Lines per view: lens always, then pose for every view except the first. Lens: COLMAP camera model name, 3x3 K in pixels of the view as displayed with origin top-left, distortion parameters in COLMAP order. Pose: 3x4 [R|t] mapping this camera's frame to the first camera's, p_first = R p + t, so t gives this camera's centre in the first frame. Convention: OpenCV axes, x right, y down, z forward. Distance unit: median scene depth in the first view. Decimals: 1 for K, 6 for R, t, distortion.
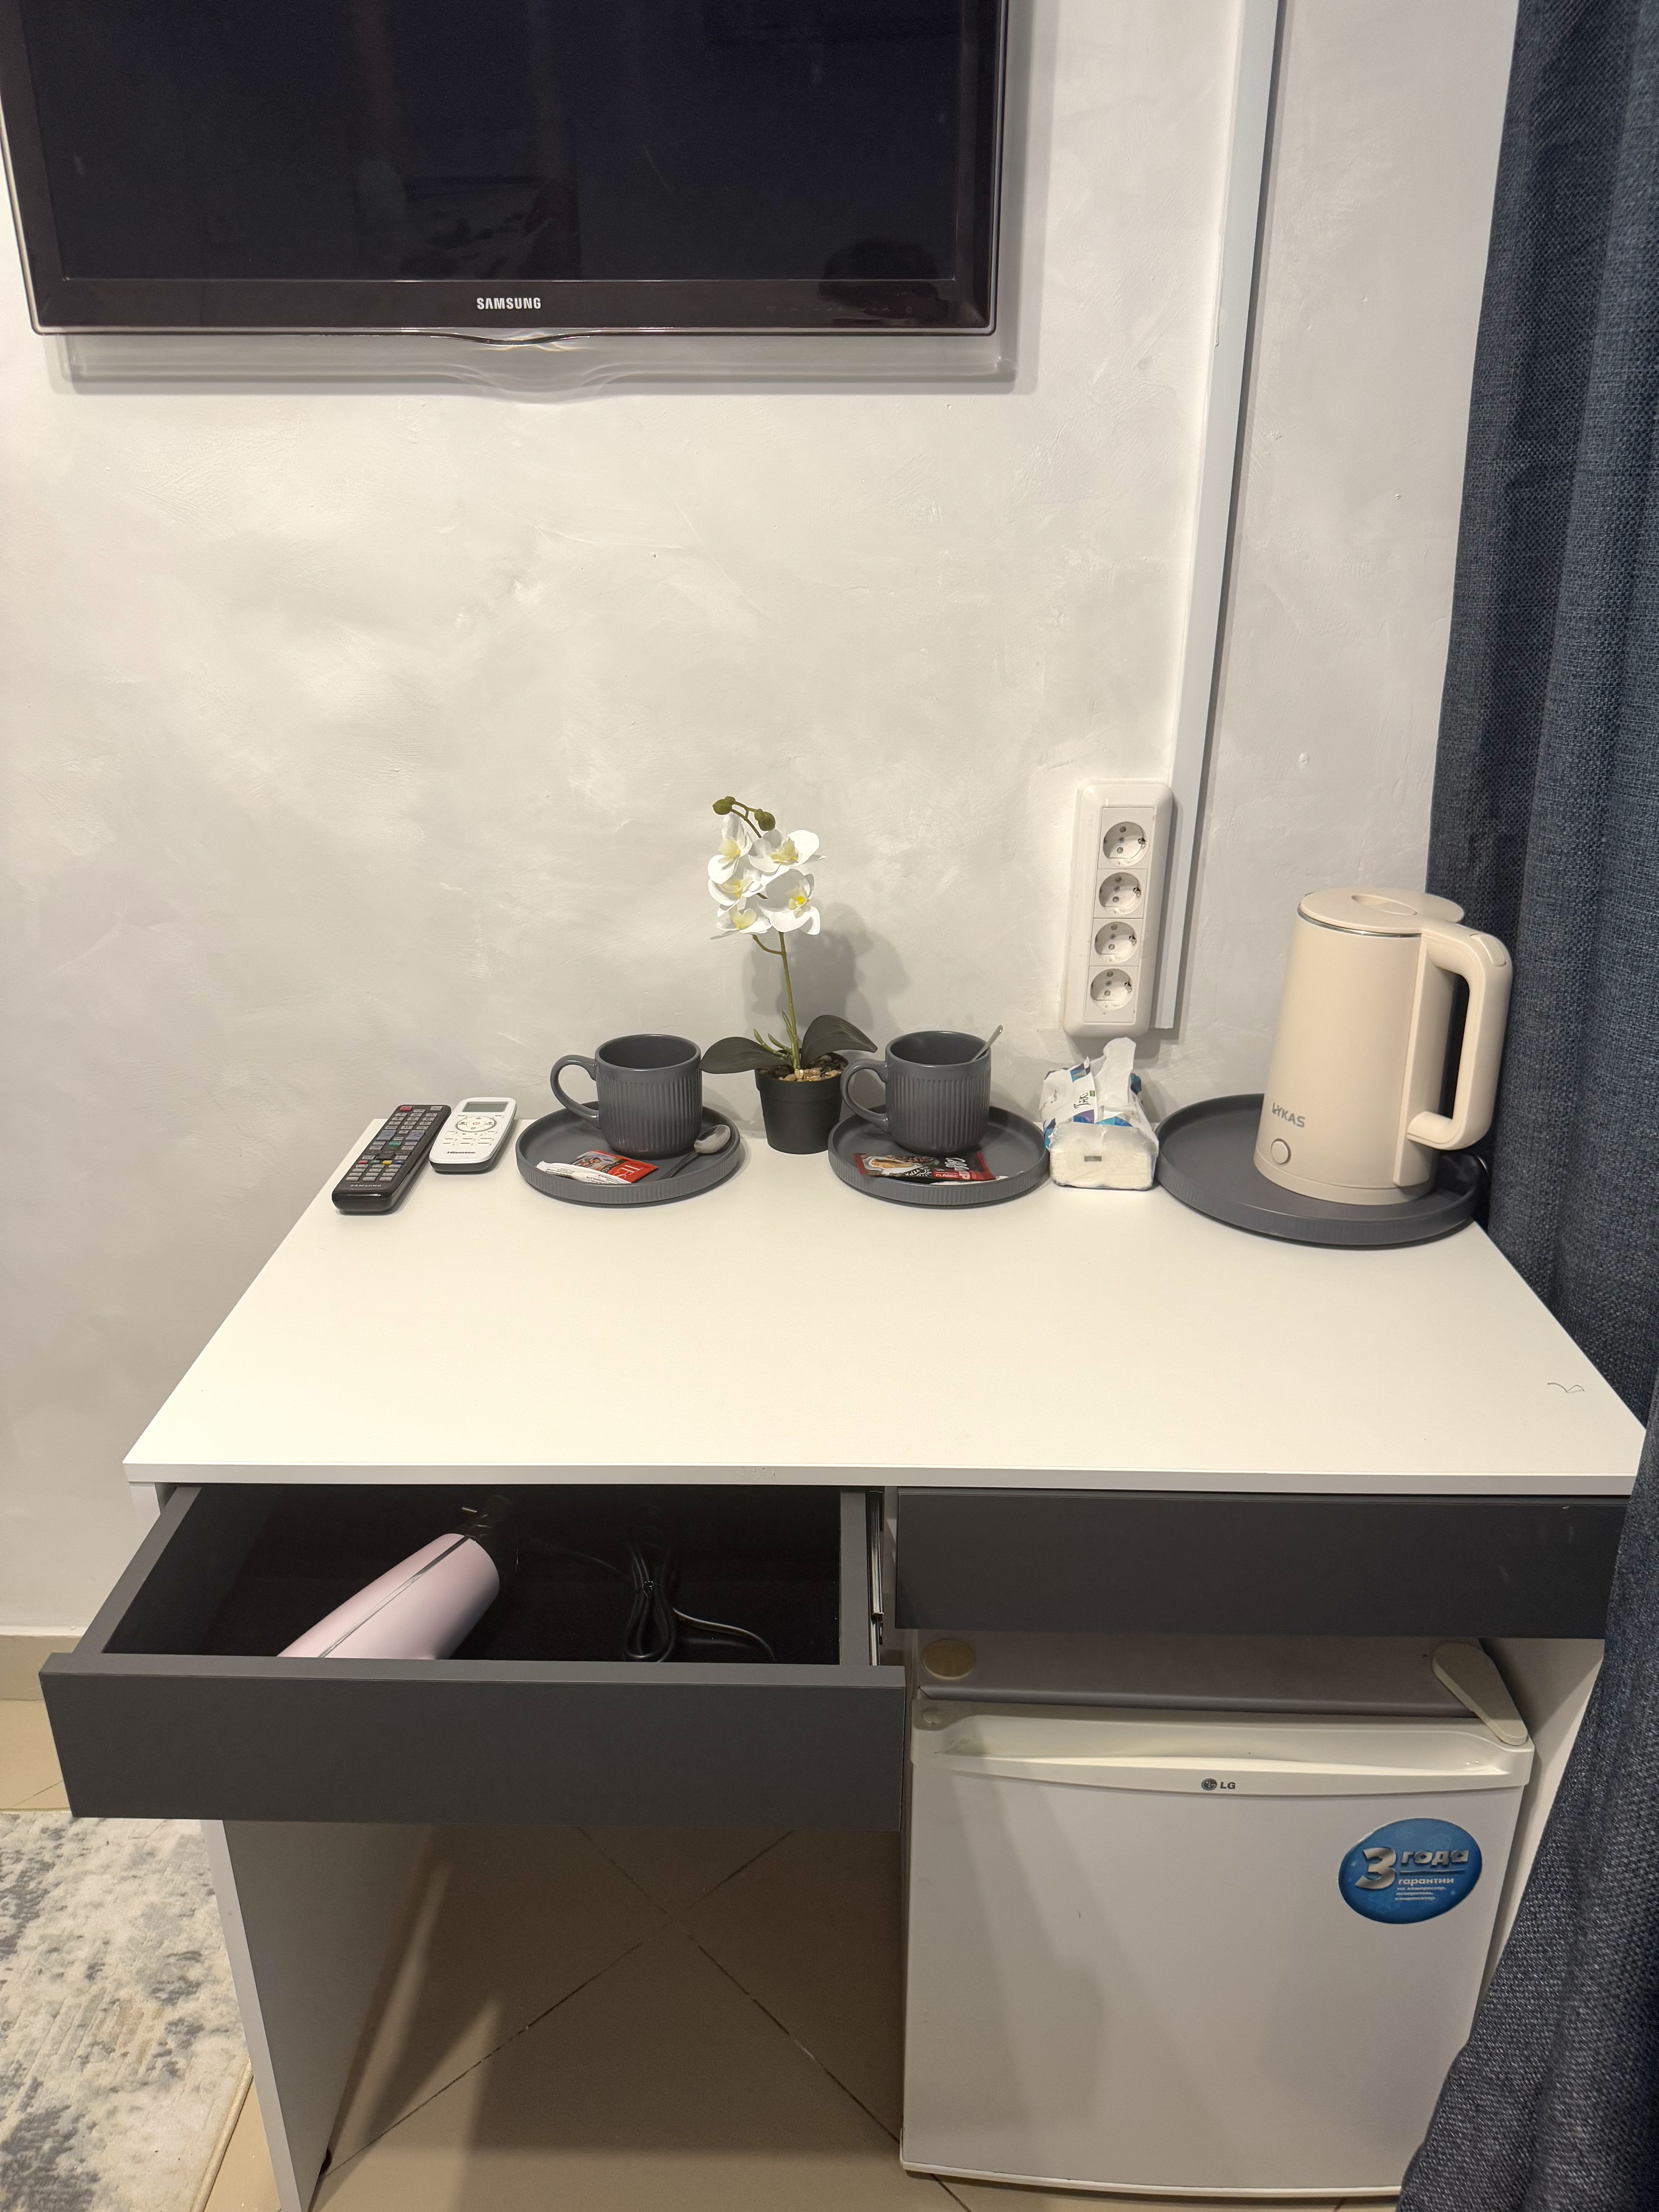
lens RADIAL K [[1471.6, 0, 838.6], [0, 1471.6, 1132.8], [0, 0, 1]] dist [0.128010, -0.285291]
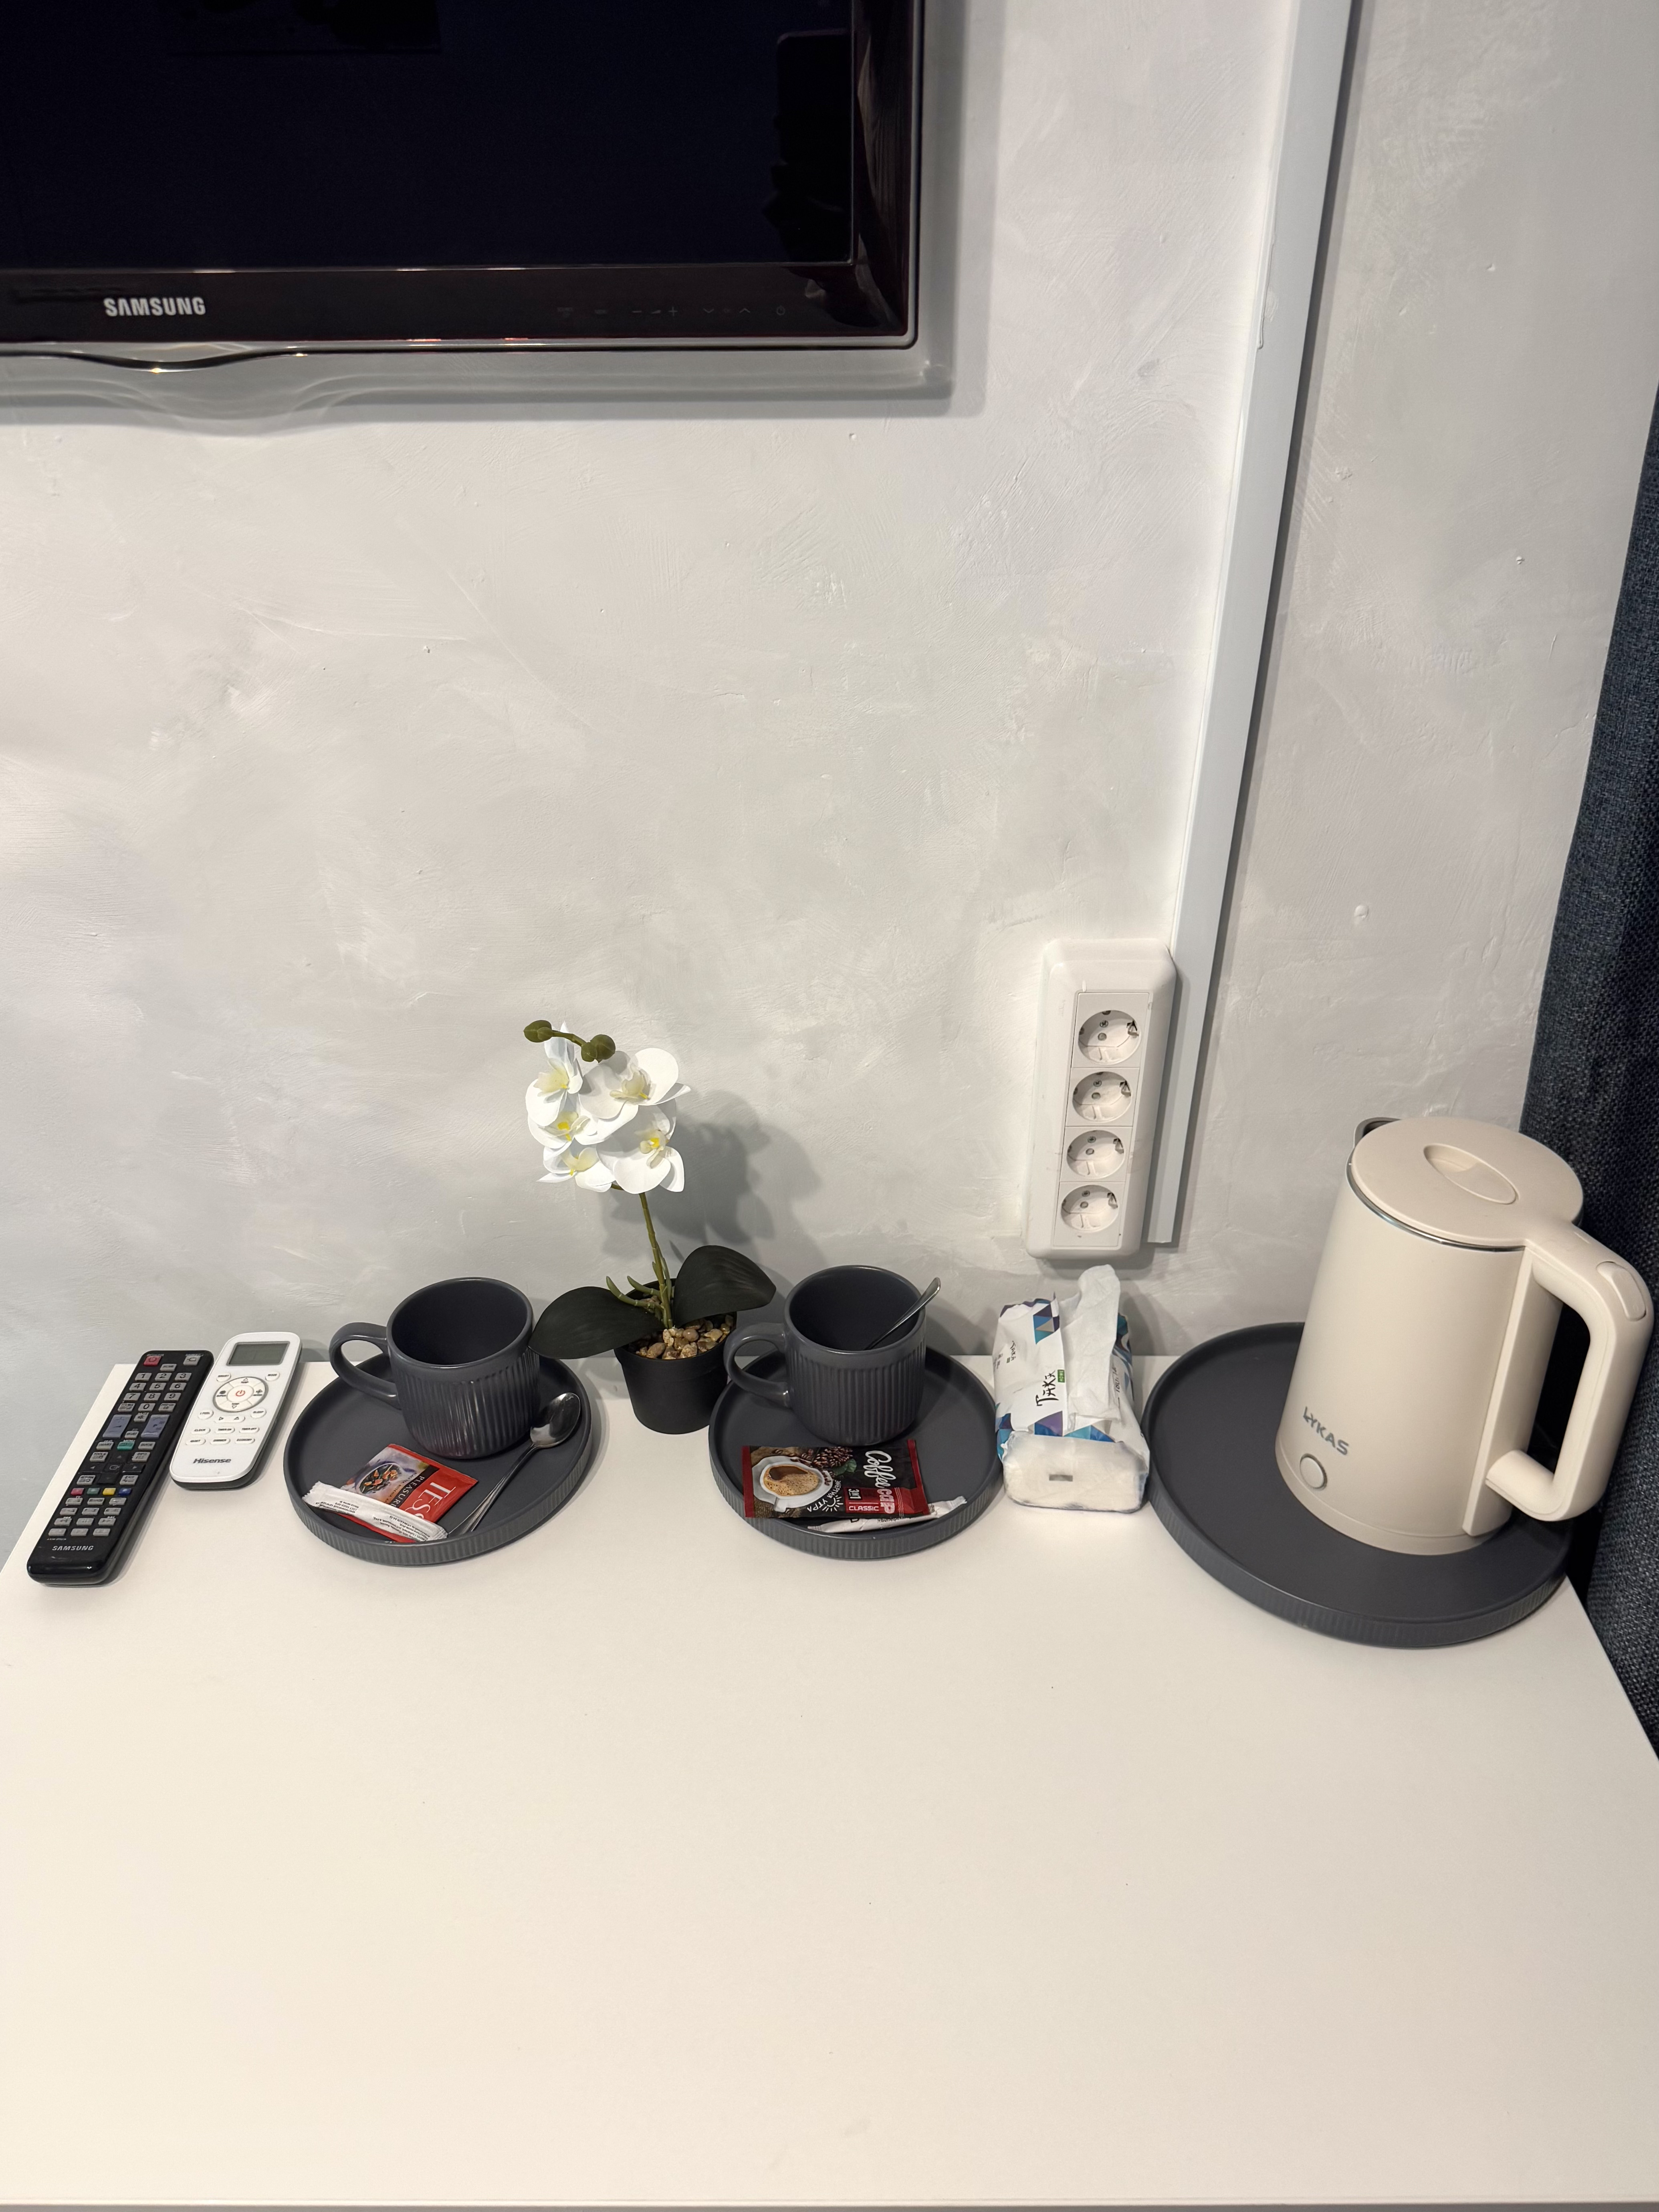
lens RADIAL K [[1553.7, 0, 829.5], [0, 1553.7, 1106.0], [0, 0, 1]] dist [0.103575, -0.180998]
pose [[0.999920, -0.012158, 0.003597, 0.054500], [0.011467, 0.988242, 0.152469, -0.282453], [-0.005409, -0.152416, 0.988302, 0.247376]]
